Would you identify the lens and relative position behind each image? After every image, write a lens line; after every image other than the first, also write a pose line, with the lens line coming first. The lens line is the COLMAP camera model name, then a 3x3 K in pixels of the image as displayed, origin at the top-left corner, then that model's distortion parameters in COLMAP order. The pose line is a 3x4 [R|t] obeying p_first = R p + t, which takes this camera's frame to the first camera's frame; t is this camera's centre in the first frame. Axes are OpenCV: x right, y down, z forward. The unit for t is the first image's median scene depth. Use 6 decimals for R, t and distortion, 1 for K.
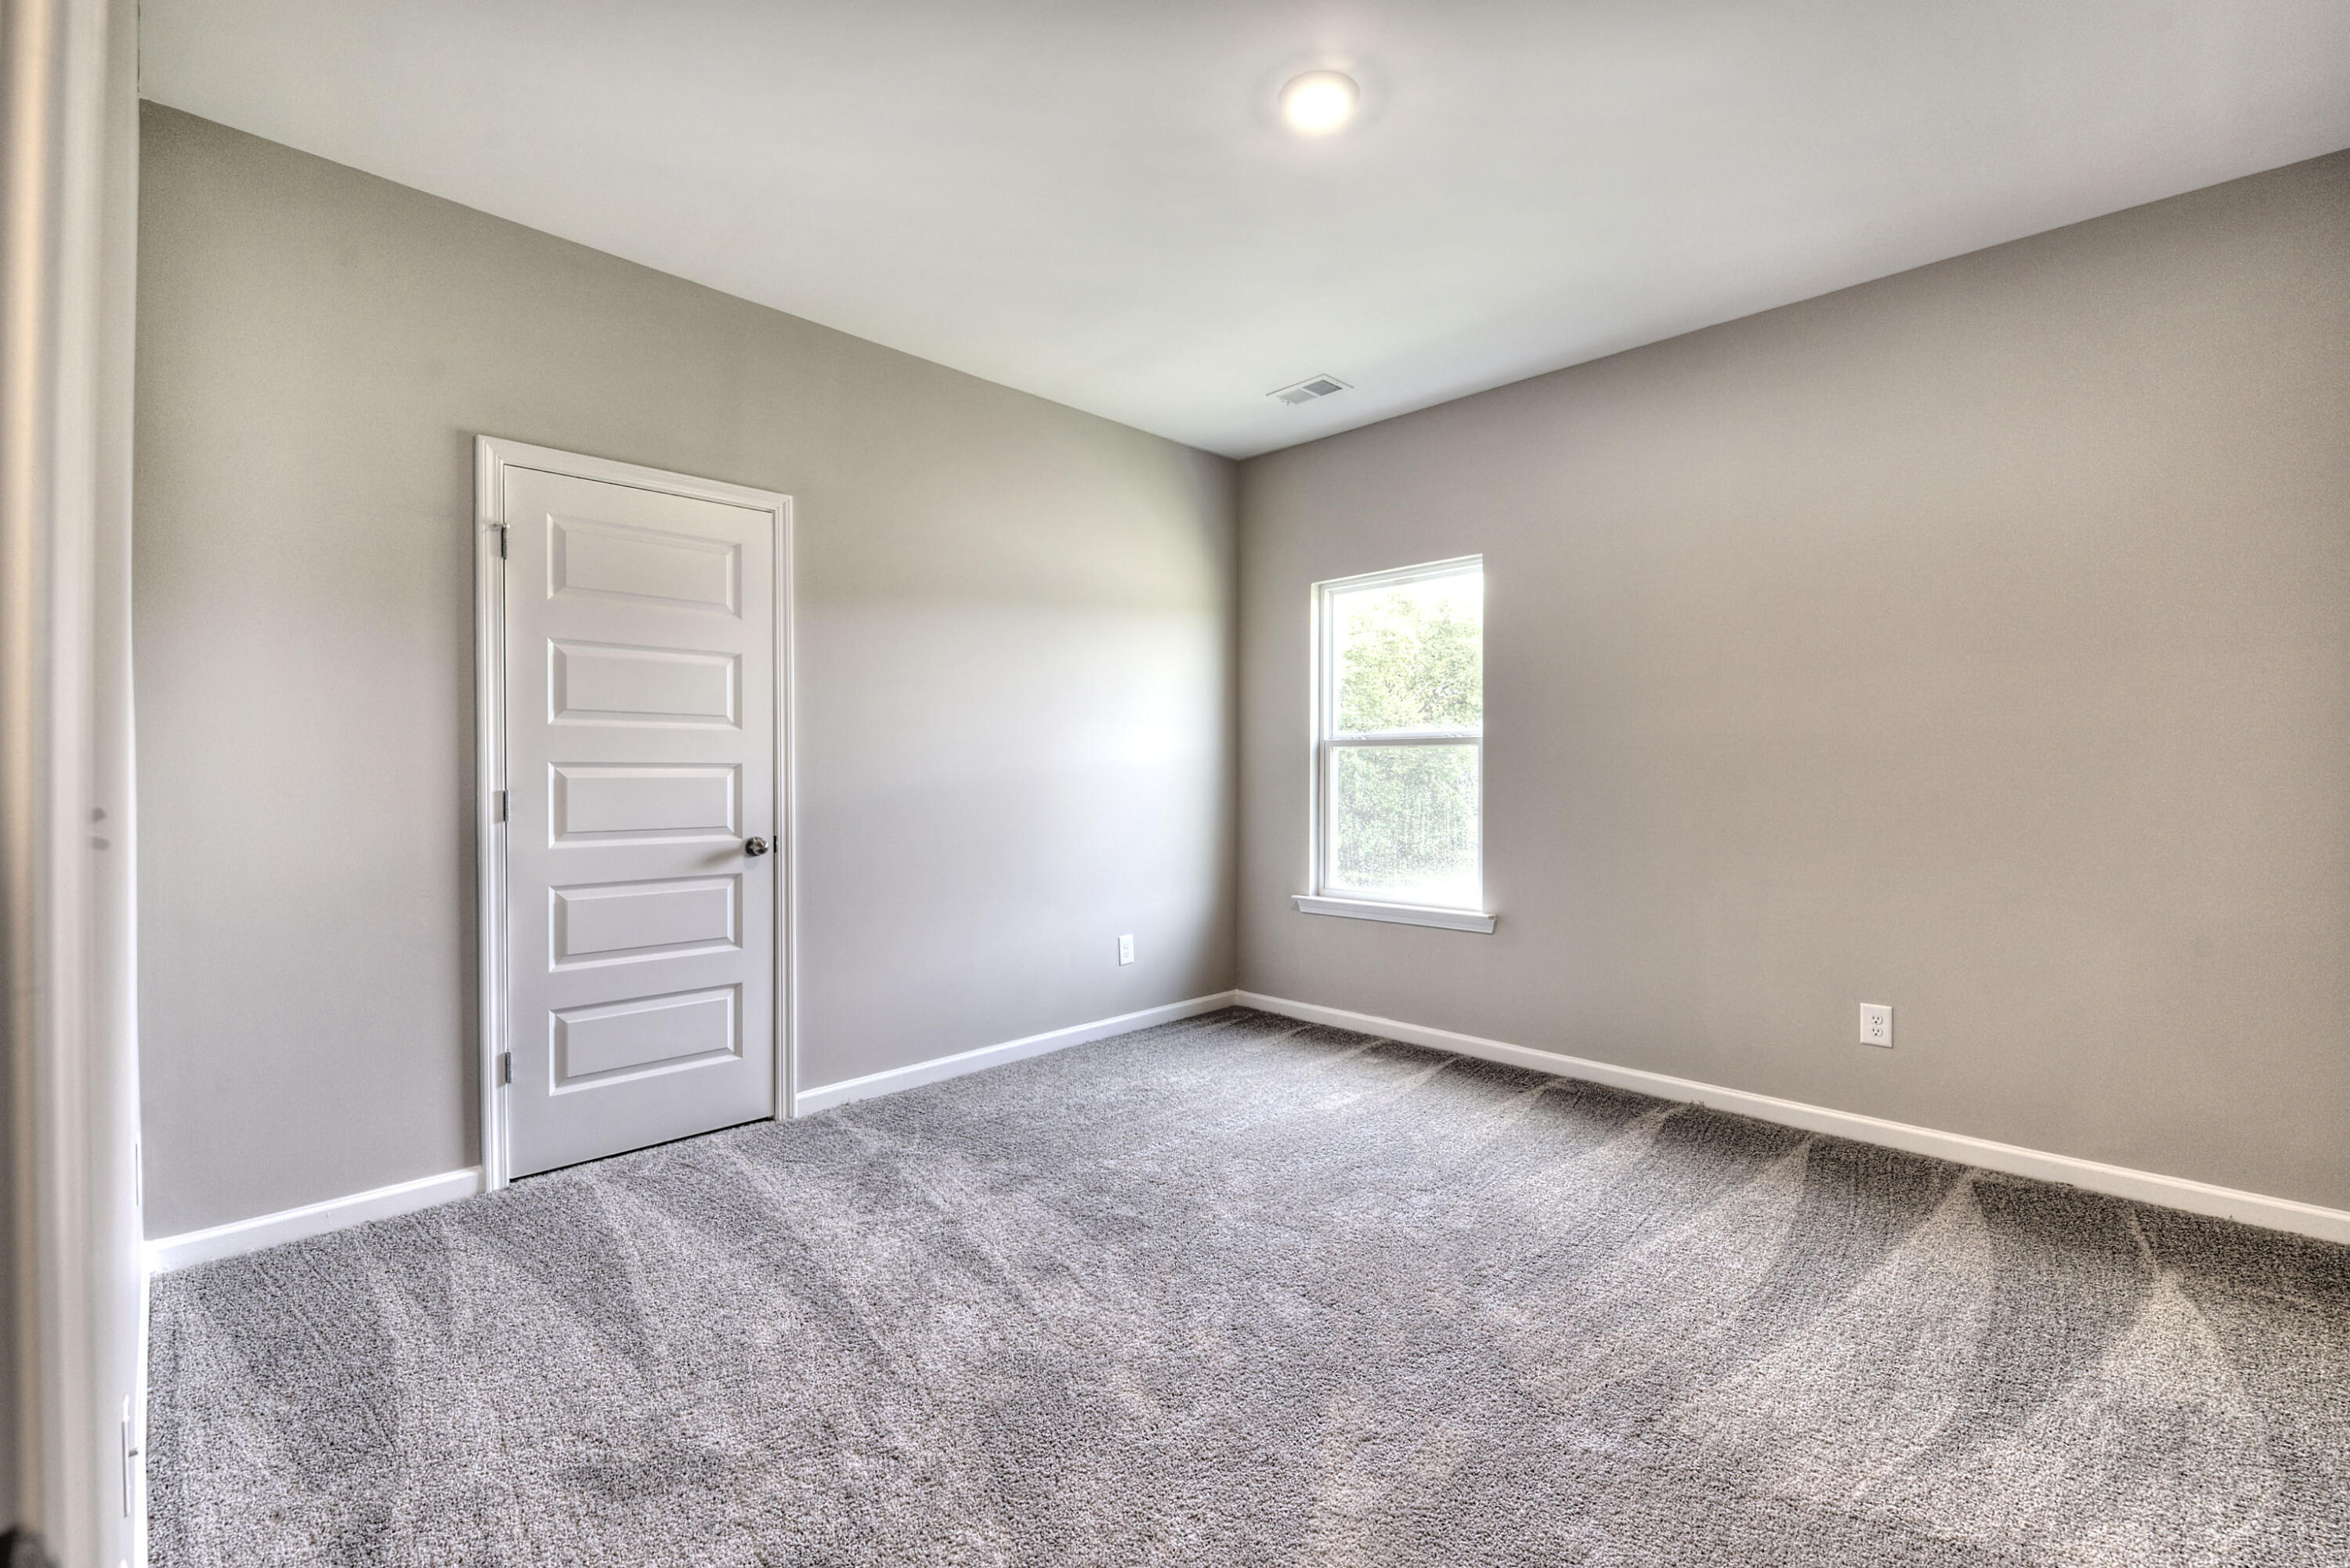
lens RADIAL K [[999.1, 0, 1191.0], [0, 999.1, 775.7], [0, 0, 1]] dist [0.013365, -0.010807]
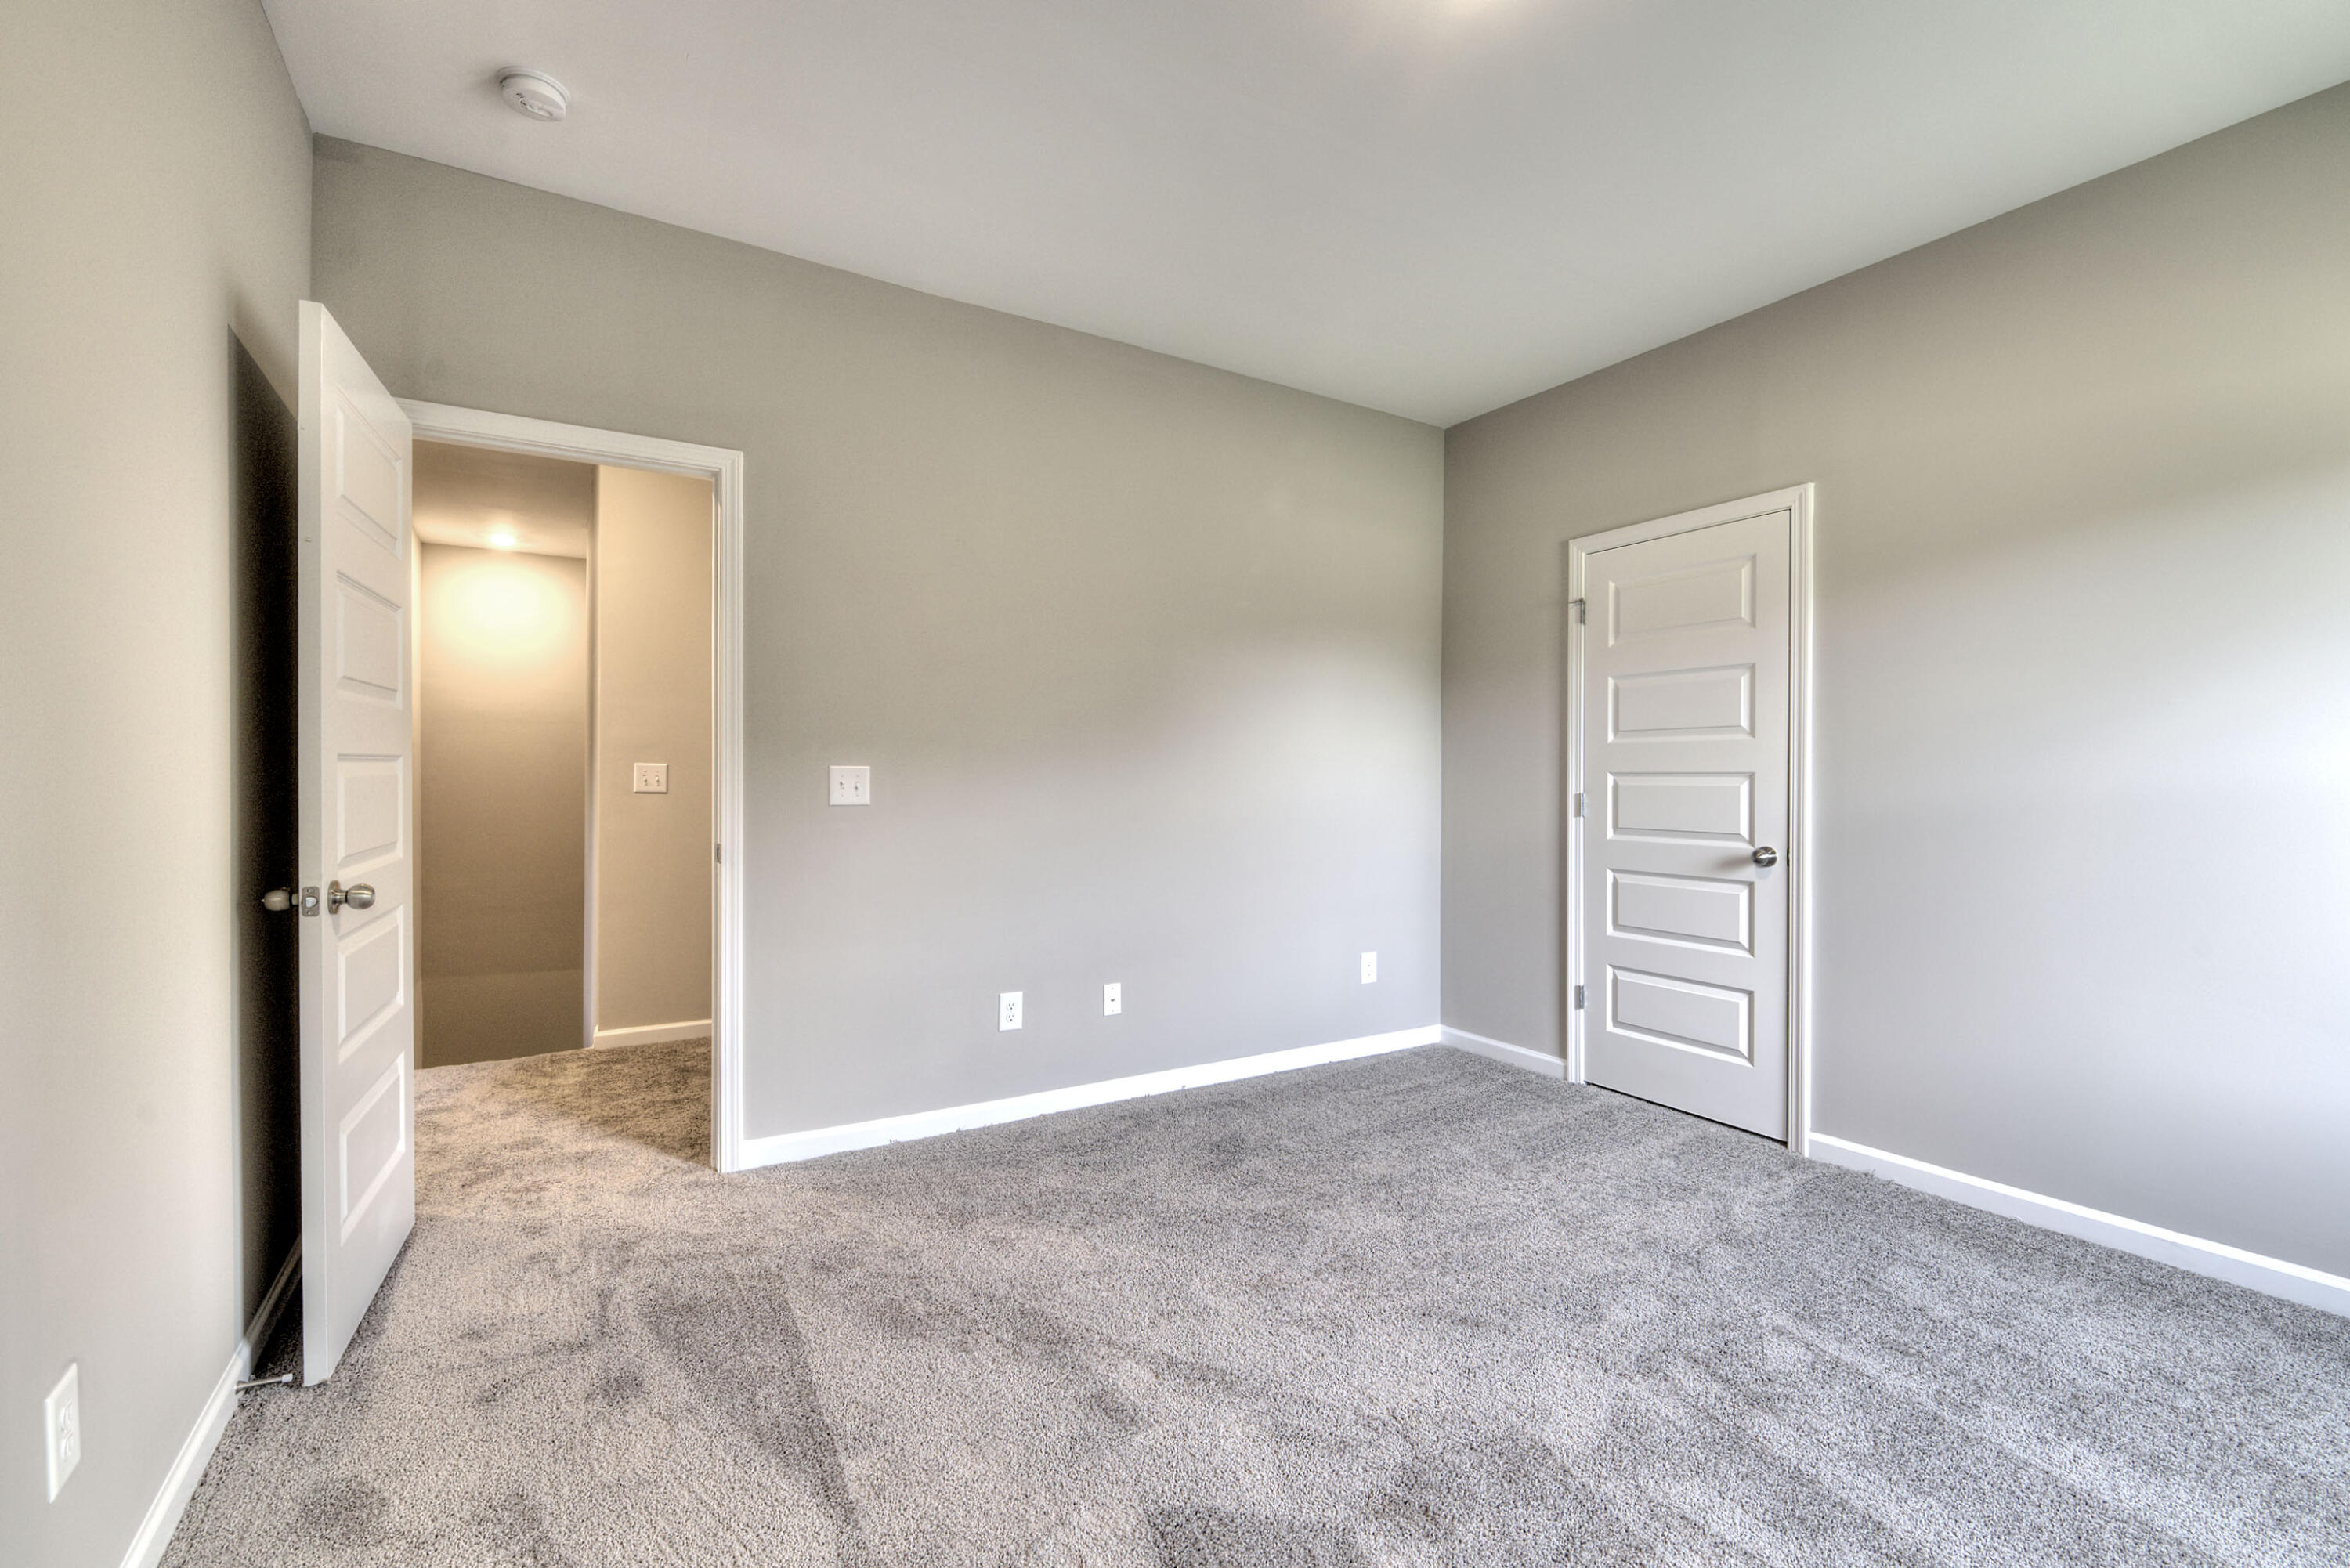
lens RADIAL K [[999.1, 0, 1191.0], [0, 999.1, 775.7], [0, 0, 1]] dist [0.013365, -0.010807]
pose [[-0.220128, -0.002424, -0.975468, 0.692008], [-0.013013, 0.999915, 0.000452, -0.002307], [0.975384, 0.012793, -0.220141, 0.706889]]
